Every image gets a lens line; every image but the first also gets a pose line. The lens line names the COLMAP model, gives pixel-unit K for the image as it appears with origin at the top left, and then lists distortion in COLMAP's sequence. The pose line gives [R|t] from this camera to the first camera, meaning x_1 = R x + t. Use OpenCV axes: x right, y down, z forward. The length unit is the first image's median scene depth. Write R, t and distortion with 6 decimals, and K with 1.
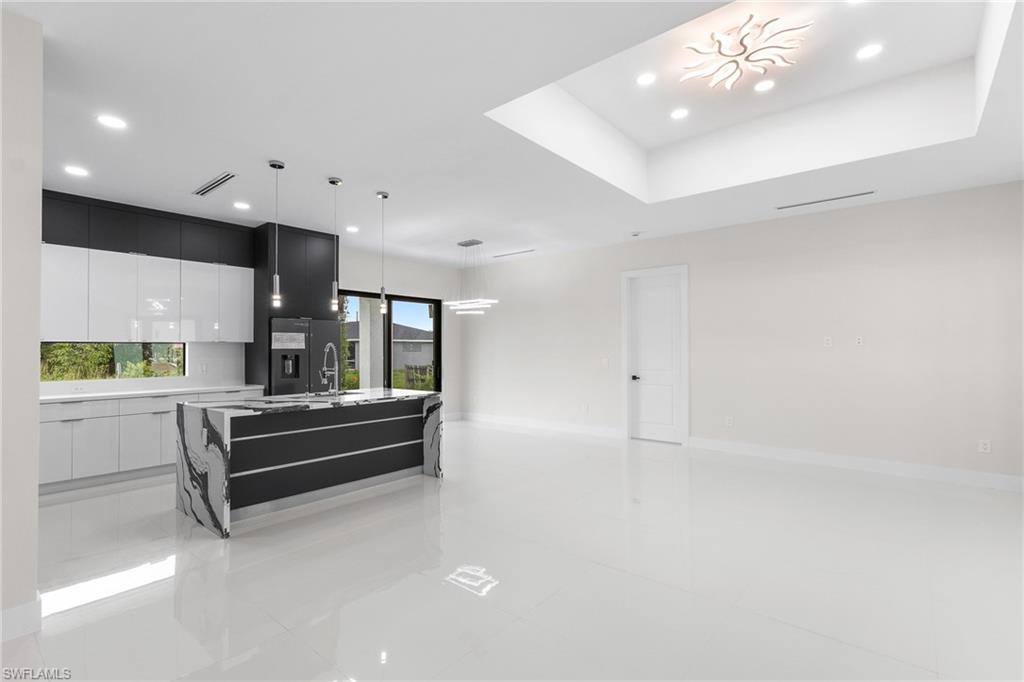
lens RADIAL K [[475.1, 0, 508.1], [0, 475.1, 344.2], [0, 0, 1]] dist [0.000880, 0.000635]
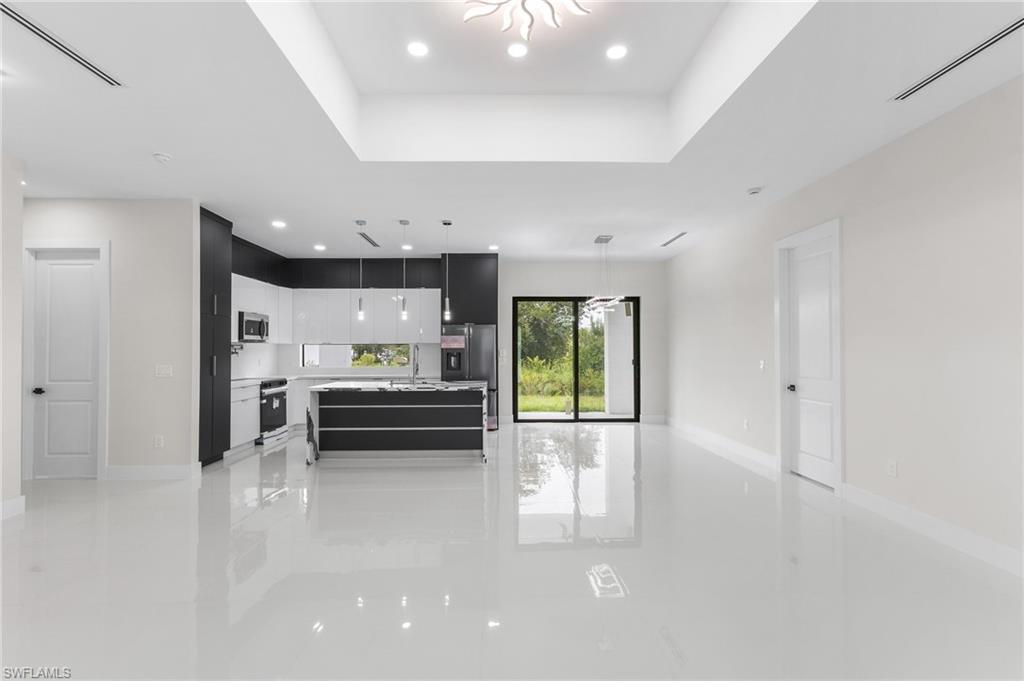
lens RADIAL K [[475.1, 0, 508.1], [0, 475.1, 343.7], [0, 0, 1]] dist [0.000880, 0.000635]
pose [[0.662640, -0.007155, -0.748903, 0.623775], [0.009417, 0.999955, -0.001221, 0.000831], [0.748878, -0.006243, 0.662678, 0.250961]]
